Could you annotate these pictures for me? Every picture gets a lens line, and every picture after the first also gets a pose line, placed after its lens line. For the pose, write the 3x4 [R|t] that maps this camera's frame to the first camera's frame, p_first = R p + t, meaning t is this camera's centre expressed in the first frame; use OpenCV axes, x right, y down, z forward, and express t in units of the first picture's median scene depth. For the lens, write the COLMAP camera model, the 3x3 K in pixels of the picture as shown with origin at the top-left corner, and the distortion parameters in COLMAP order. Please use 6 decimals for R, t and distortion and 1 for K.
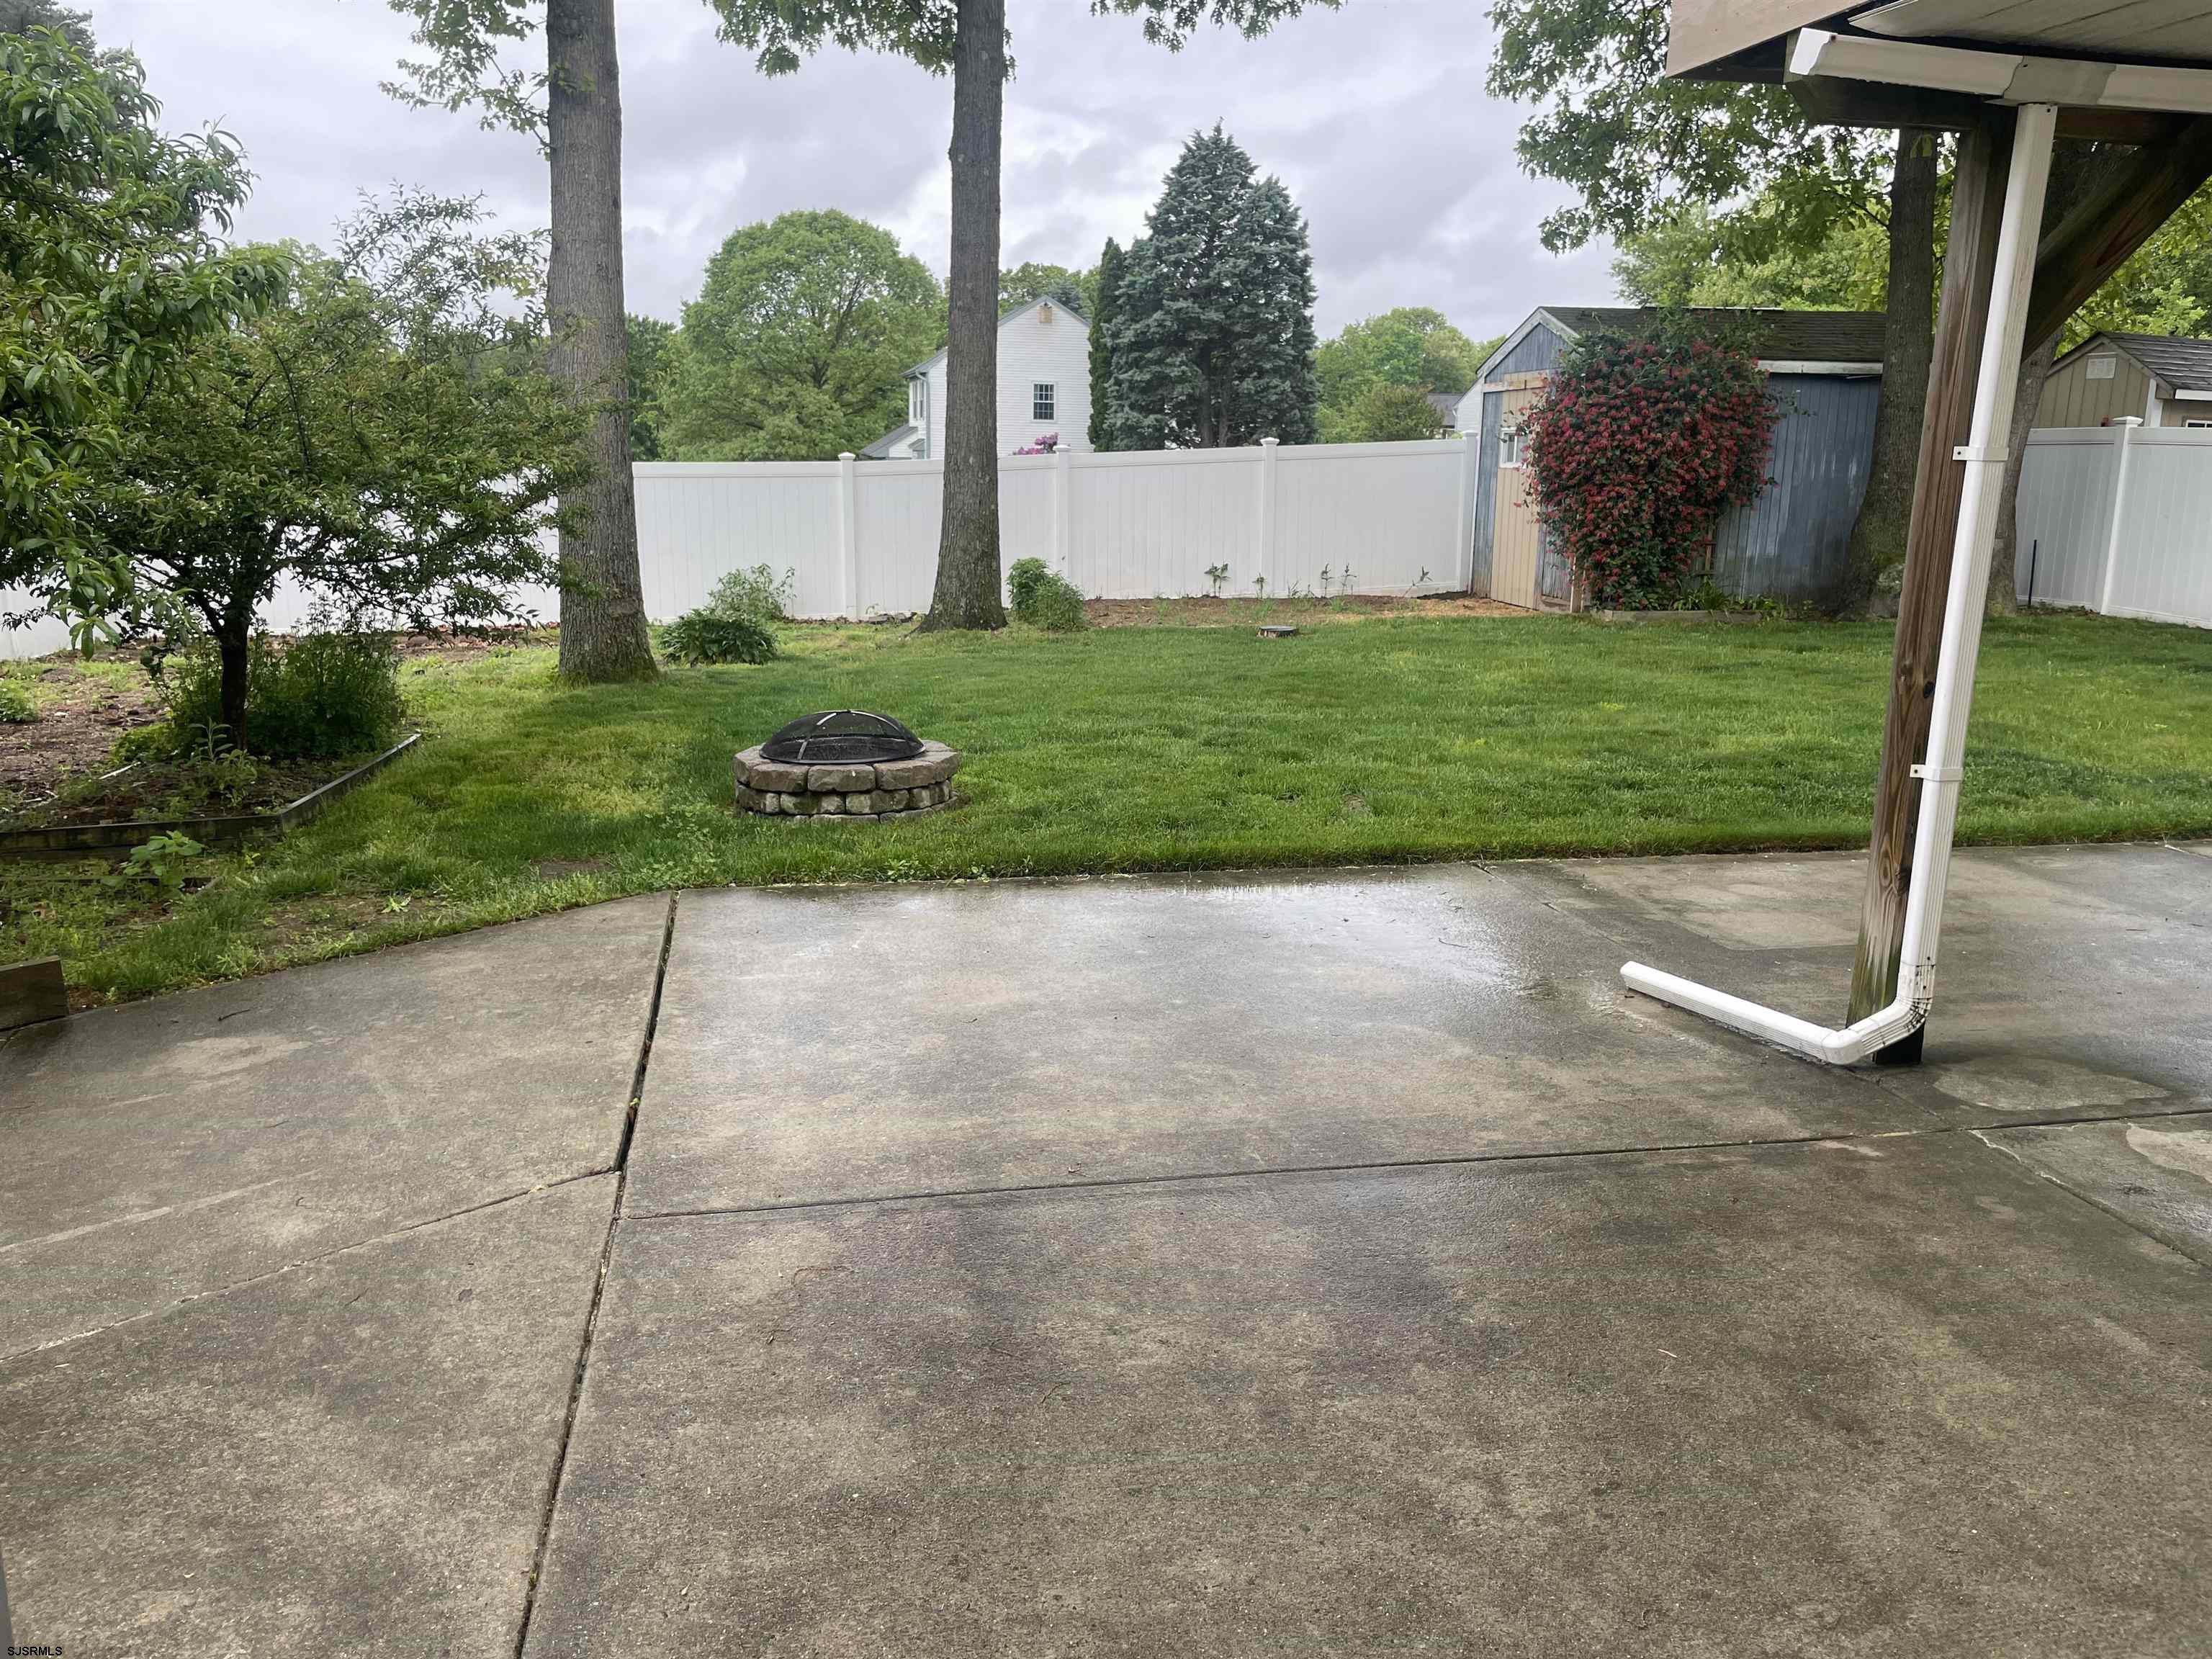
lens RADIAL K [[1685.1, 0, 1111.5], [0, 1685.1, 809.8], [0, 0, 1]] dist [0.077248, -0.105868]
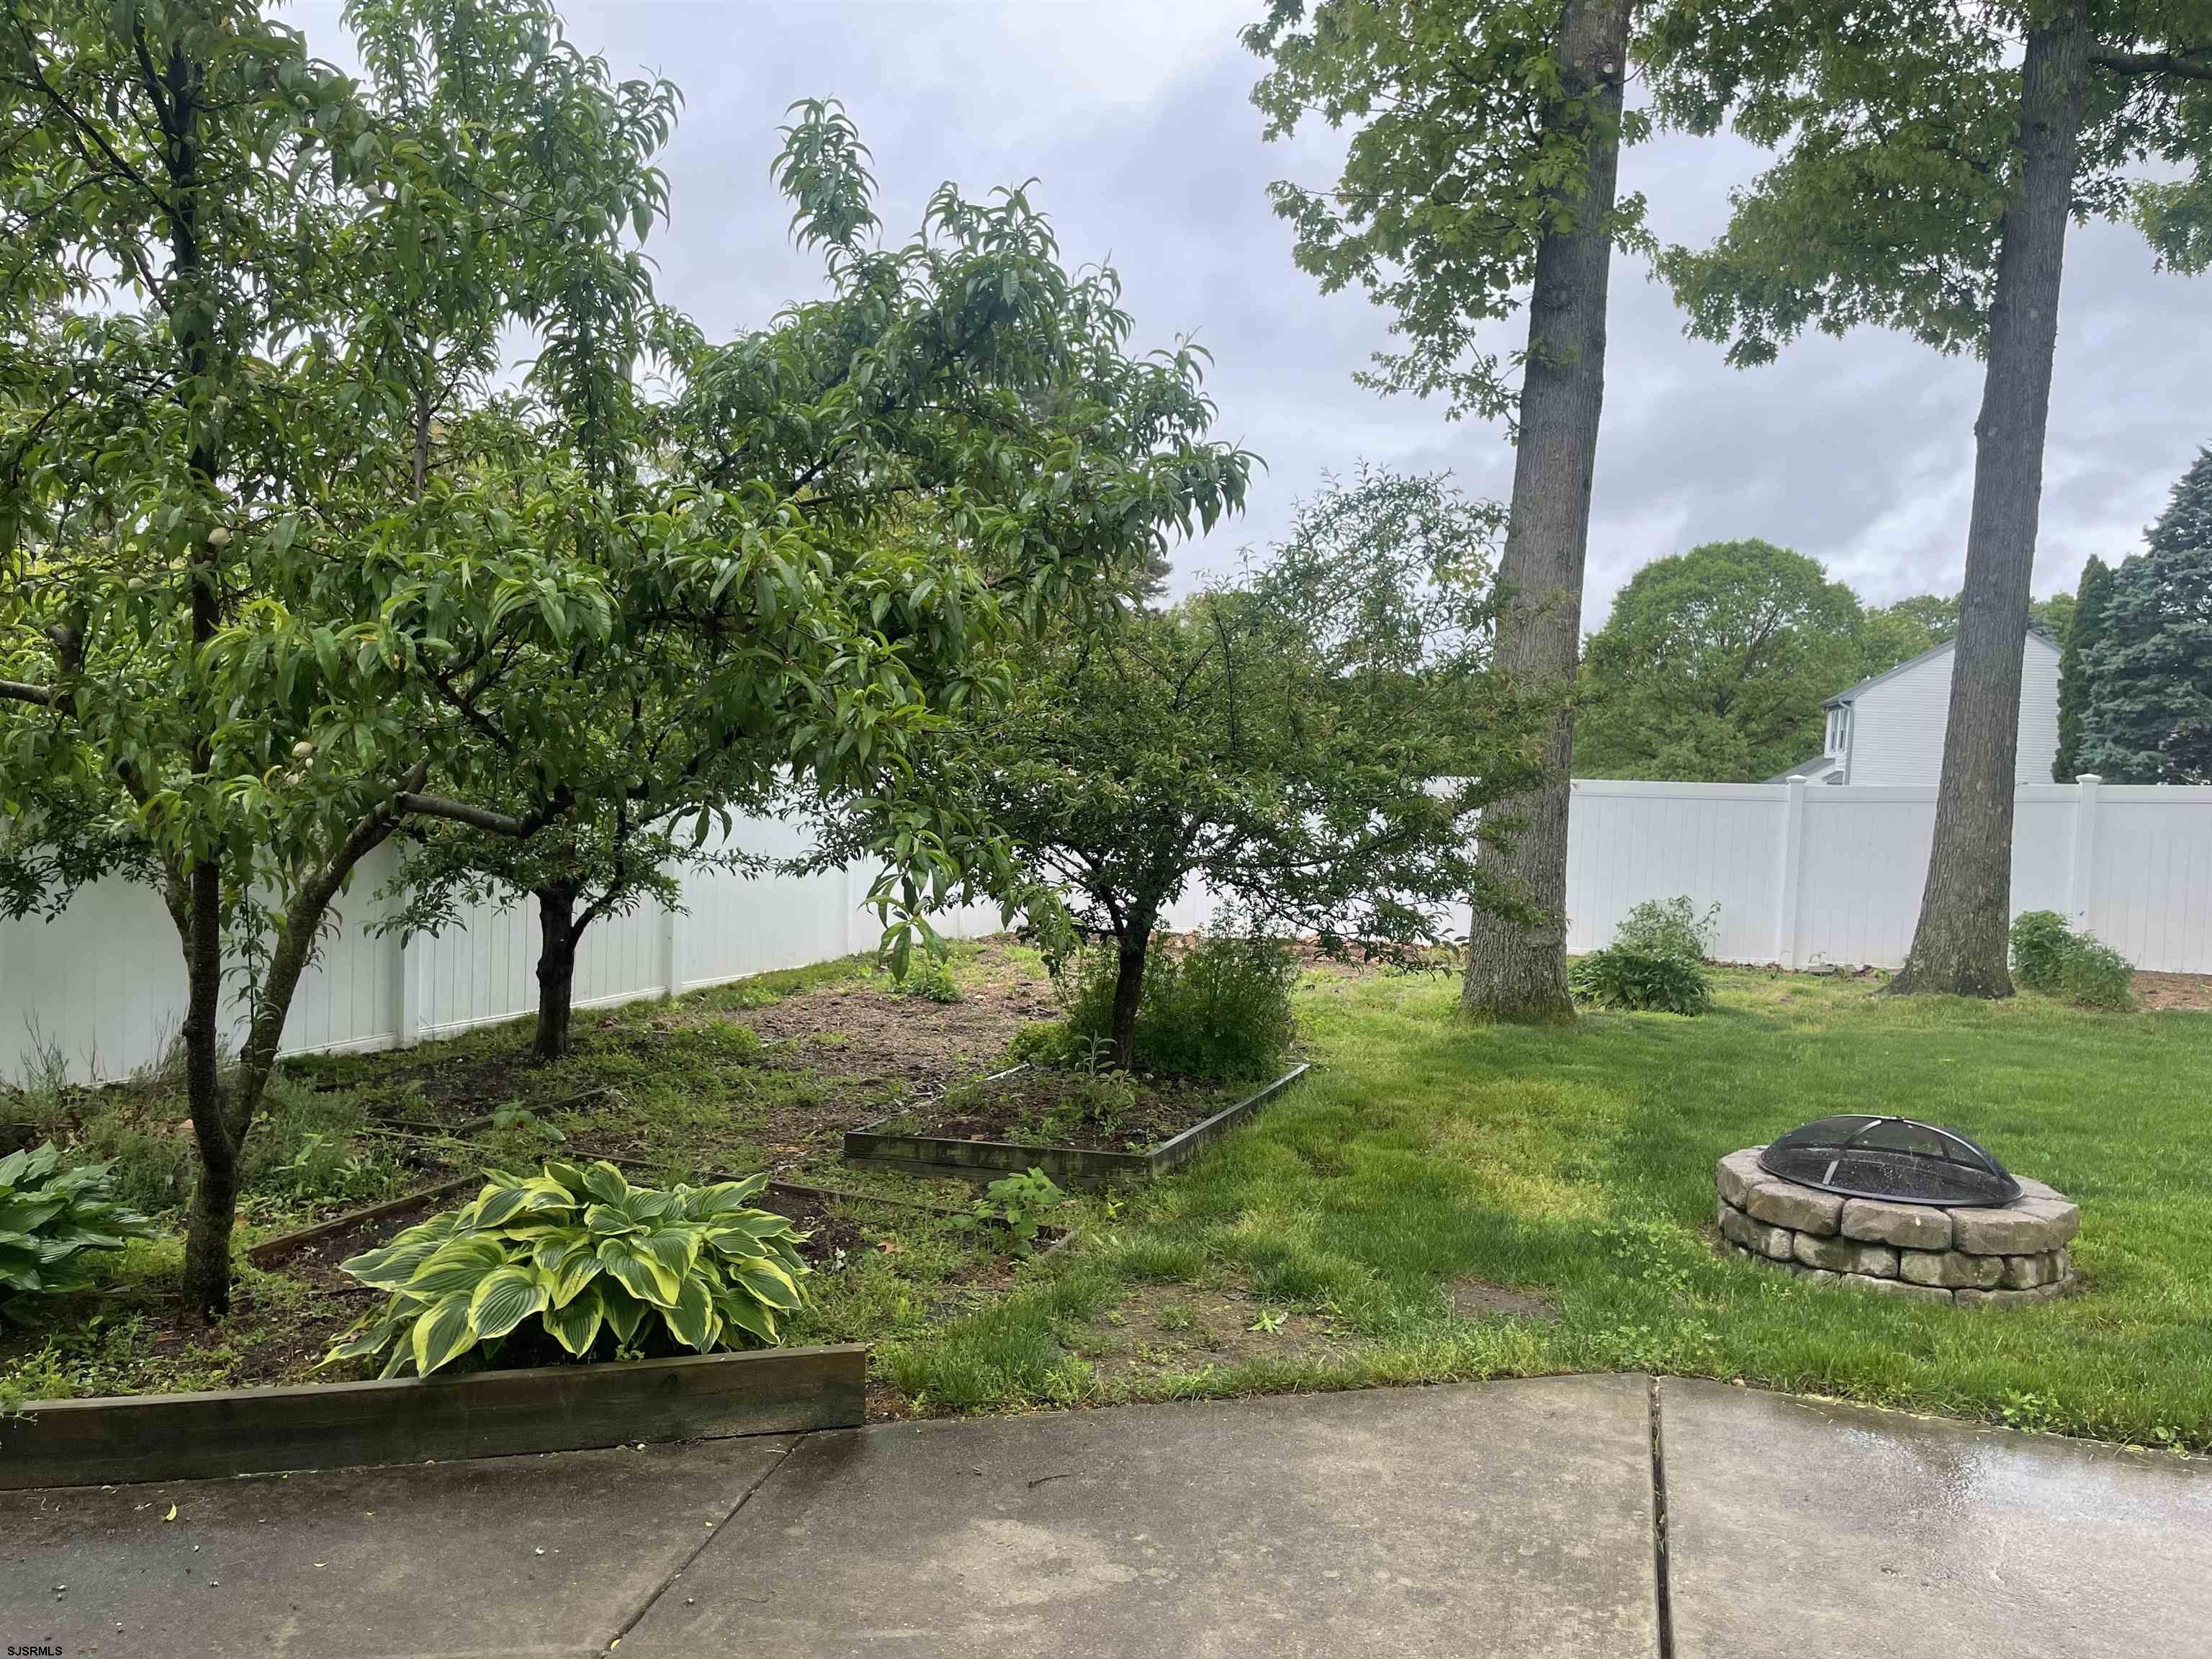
lens RADIAL K [[1685.1, 0, 1095.2], [0, 1685.1, 833.1], [0, 0, 1]] dist [0.077248, -0.105868]
pose [[0.871665, 0.051303, -0.487409, -0.103491], [-0.135947, 0.980790, -0.139889, -0.029764], [0.470869, 0.188199, 0.861895, 0.217035]]
